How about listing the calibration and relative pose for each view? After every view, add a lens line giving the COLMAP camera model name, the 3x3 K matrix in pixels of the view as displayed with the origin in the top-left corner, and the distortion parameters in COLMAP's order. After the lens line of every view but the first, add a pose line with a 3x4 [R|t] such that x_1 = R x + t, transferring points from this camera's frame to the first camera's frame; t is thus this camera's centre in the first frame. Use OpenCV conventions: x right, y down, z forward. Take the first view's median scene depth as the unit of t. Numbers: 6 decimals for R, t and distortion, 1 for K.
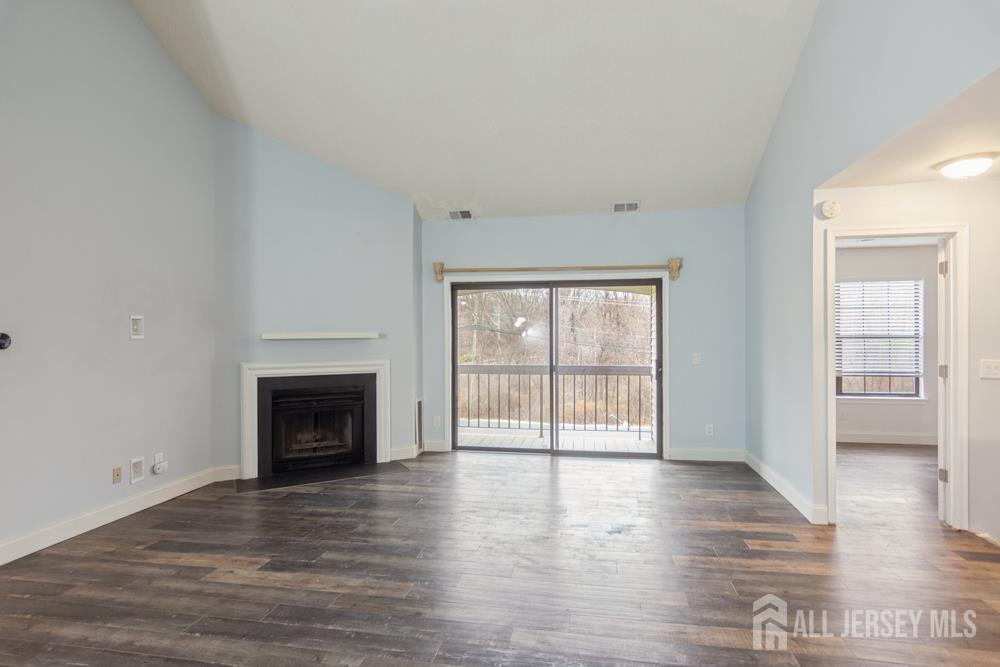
lens RADIAL K [[537.1, 0, 503.1], [0, 537.1, 332.3], [0, 0, 1]] dist [-0.004862, -0.002686]
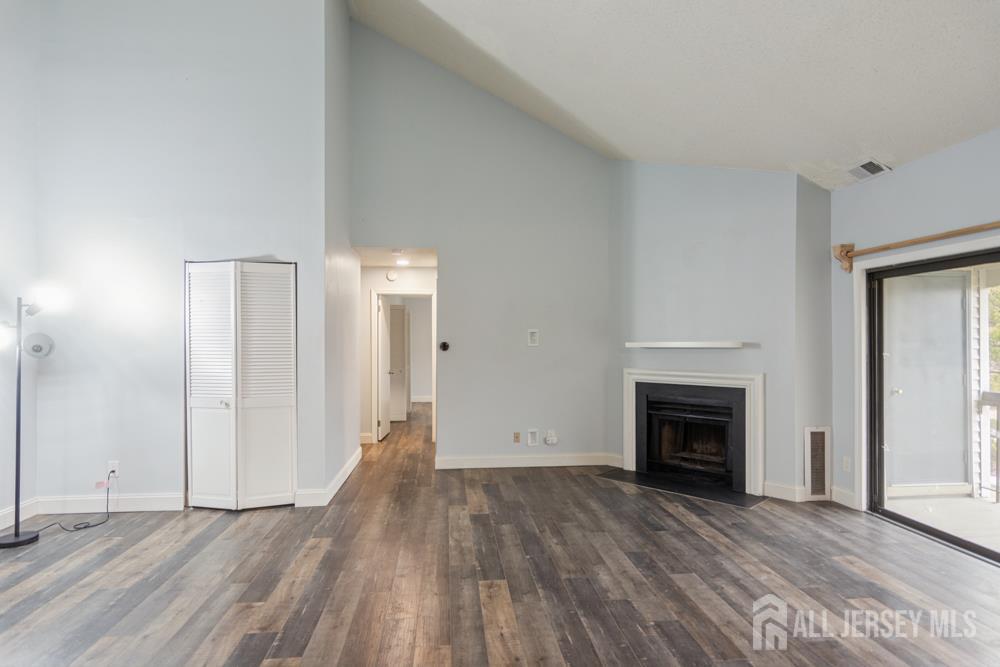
lens RADIAL K [[537.1, 0, 502.3], [0, 537.1, 339.1], [0, 0, 1]] dist [-0.004862, -0.002686]
pose [[0.256119, -0.003128, -0.966640, 0.560774], [0.002005, 0.999994, -0.002705, -0.001960], [0.966643, -0.001246, 0.256124, 0.453644]]
